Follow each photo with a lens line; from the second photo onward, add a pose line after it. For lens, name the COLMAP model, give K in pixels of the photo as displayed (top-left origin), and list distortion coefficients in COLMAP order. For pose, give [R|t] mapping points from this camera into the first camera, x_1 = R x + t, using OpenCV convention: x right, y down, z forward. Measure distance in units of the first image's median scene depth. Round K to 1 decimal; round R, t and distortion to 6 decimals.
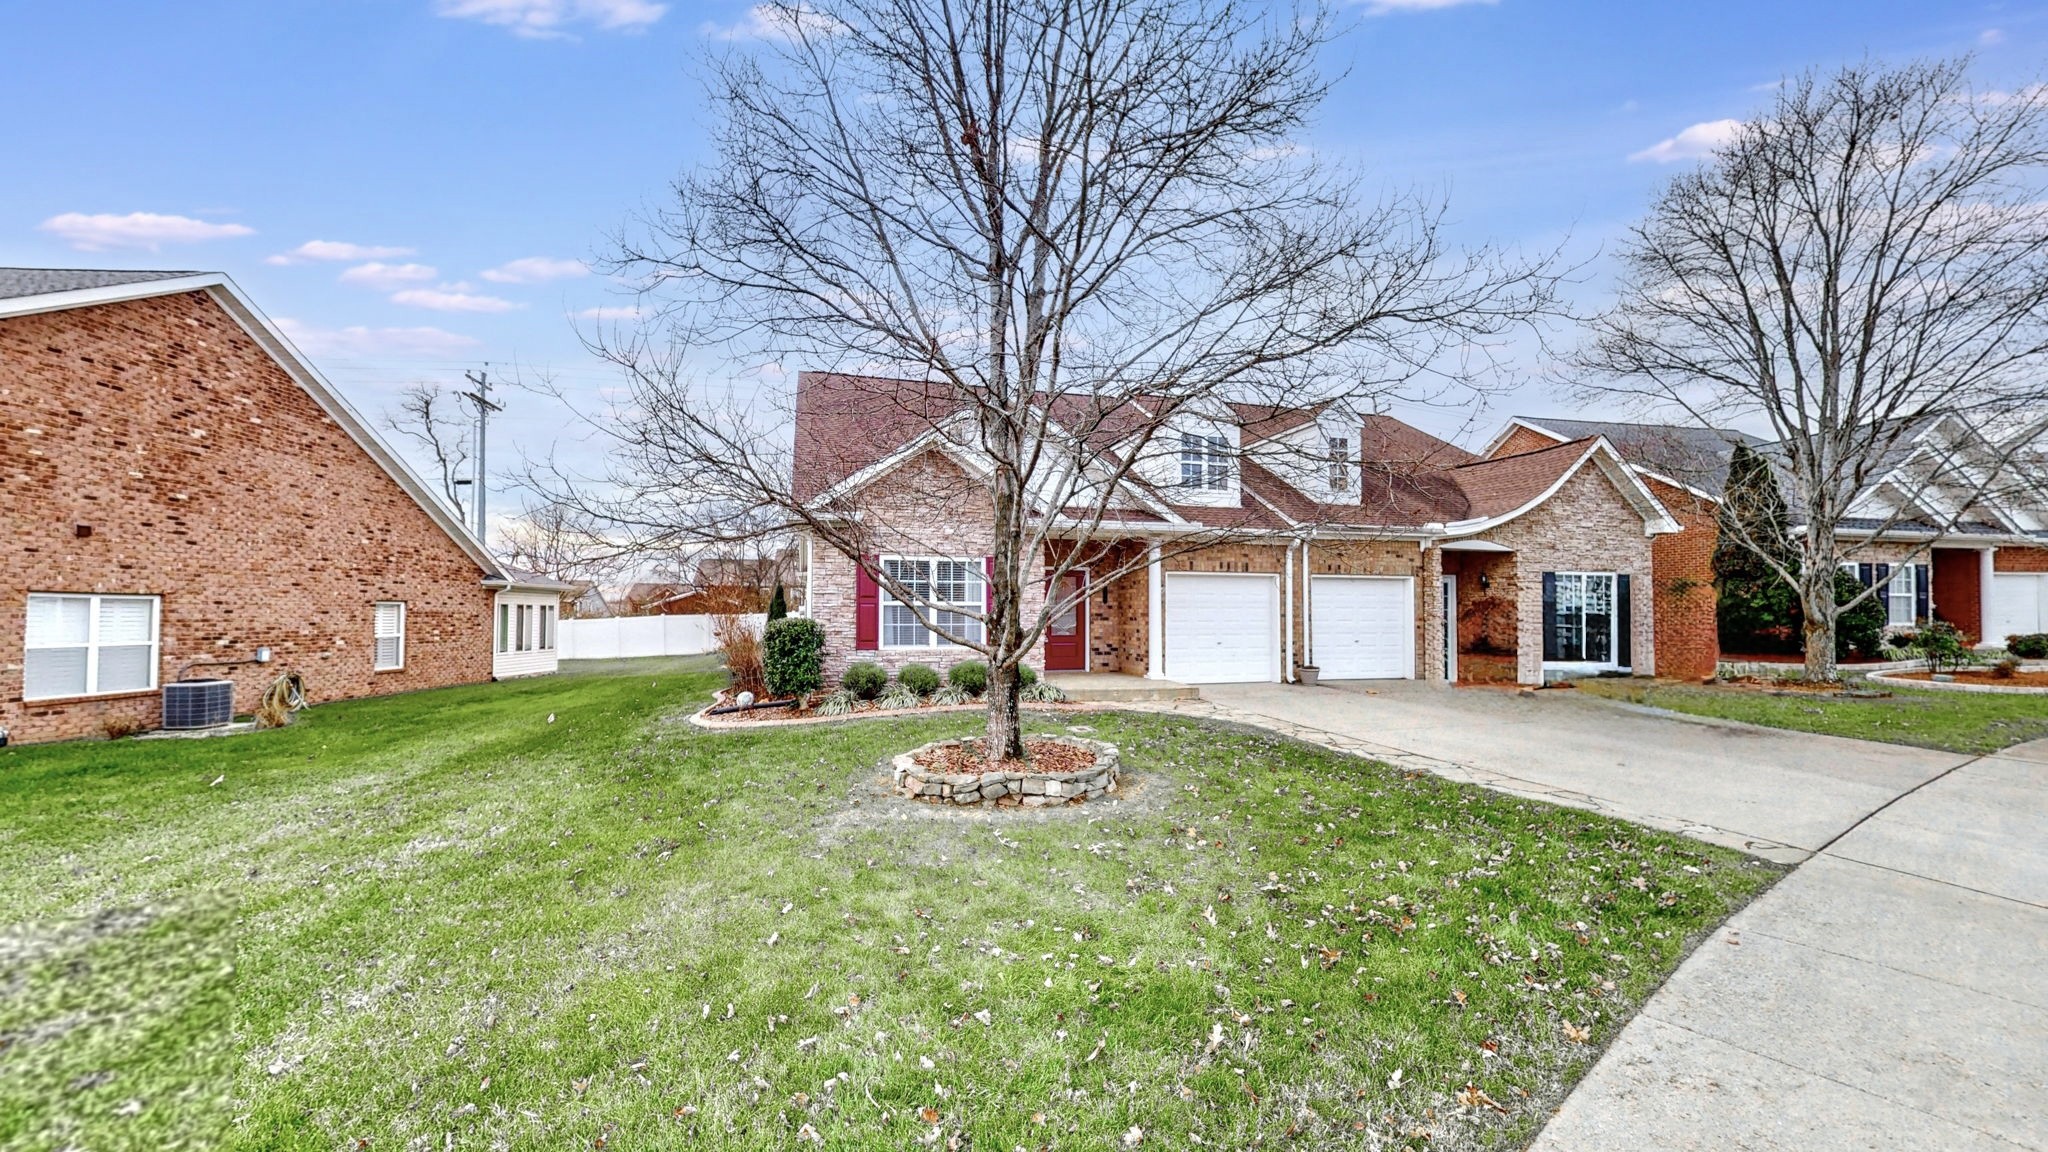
lens RADIAL K [[782.7, 0, 1023.5], [0, 782.7, 577.5], [0, 0, 1]] dist [-0.000813, 0.000303]
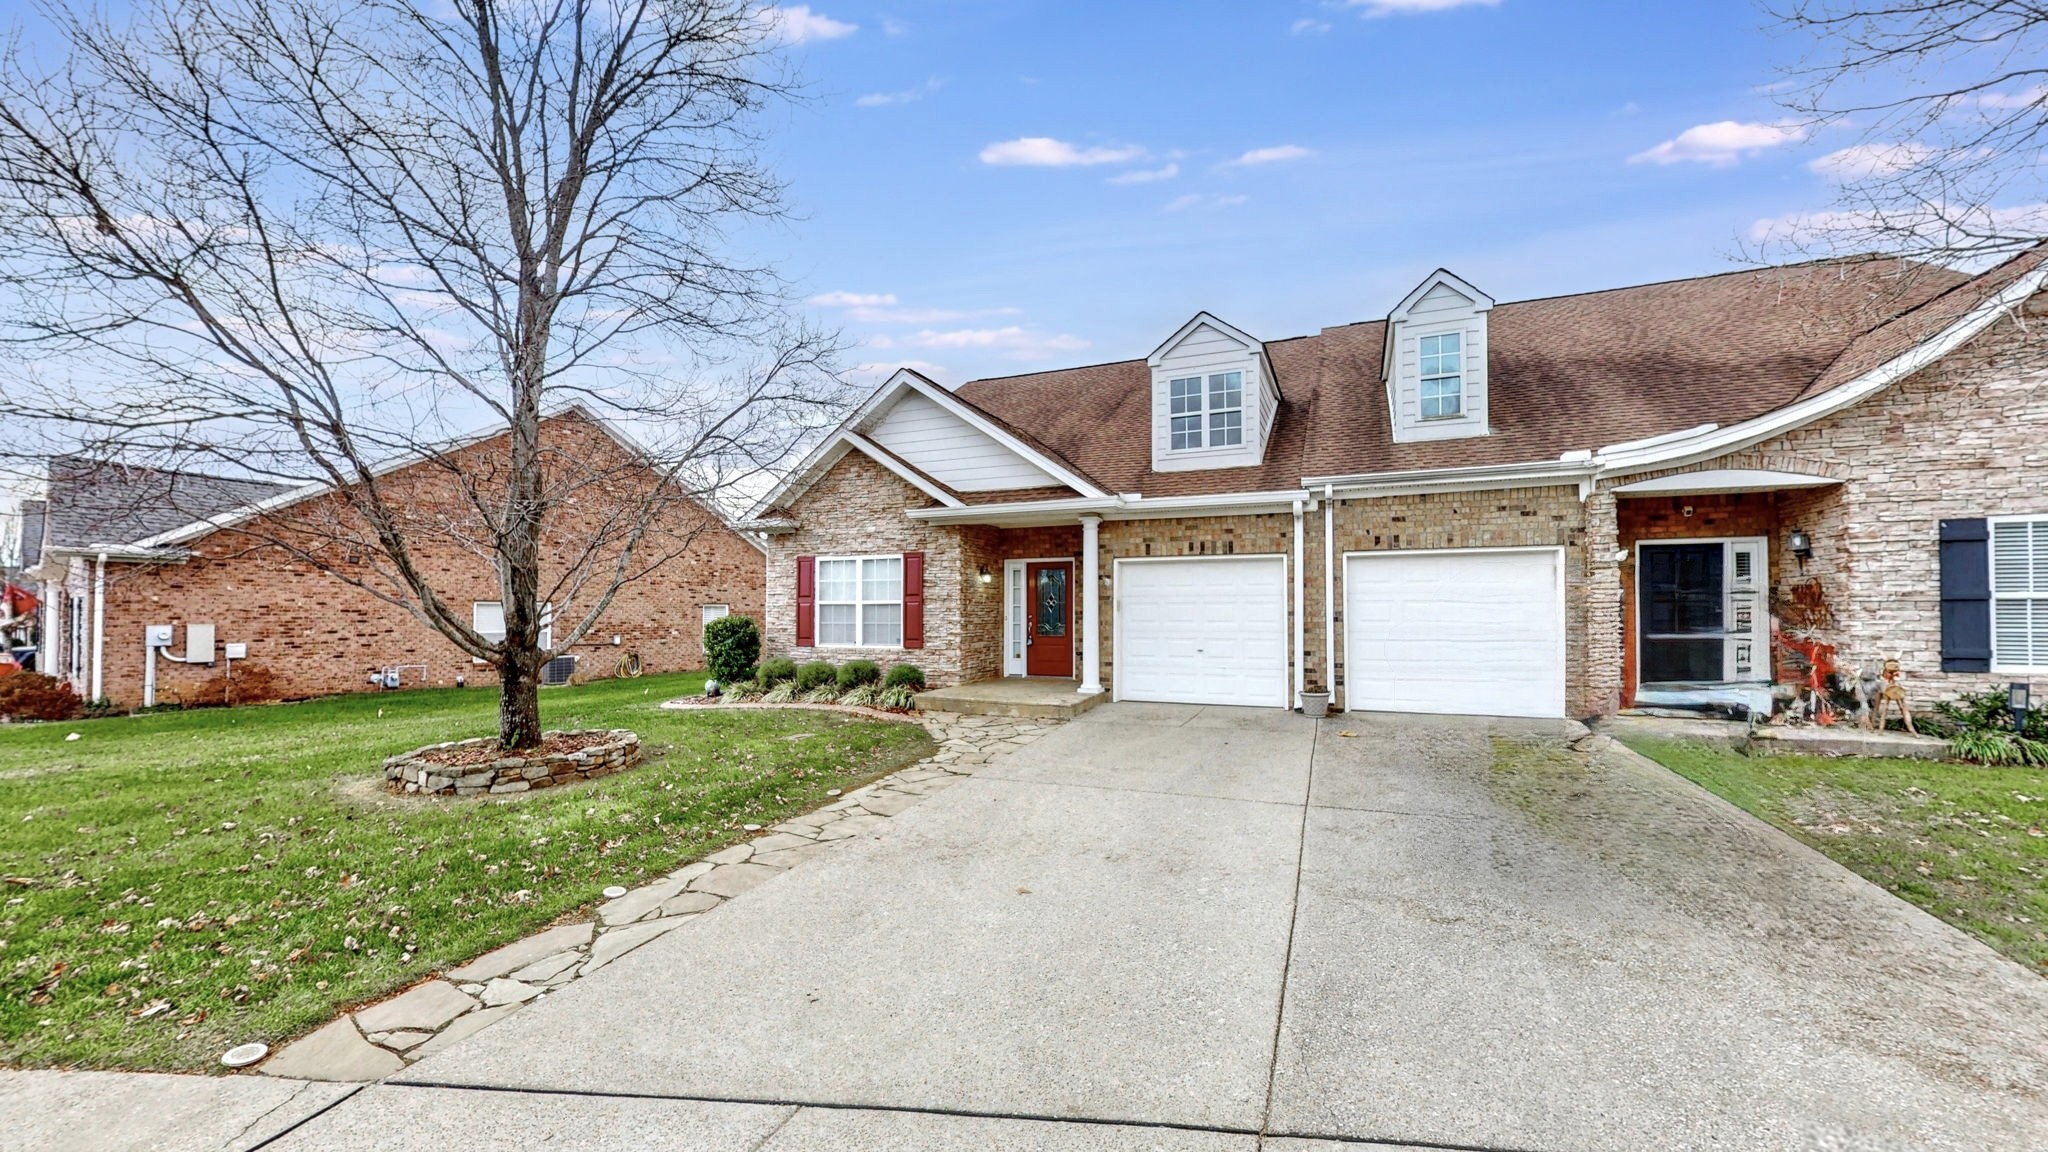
lens RADIAL K [[782.7, 0, 1020.2], [0, 782.7, 581.7], [0, 0, 1]] dist [-0.000813, 0.000303]
pose [[0.767828, -0.027271, -0.640075, 0.593752], [0.031923, 0.999481, -0.004289, 0.015689], [0.639860, -0.017140, 0.768300, 0.313698]]
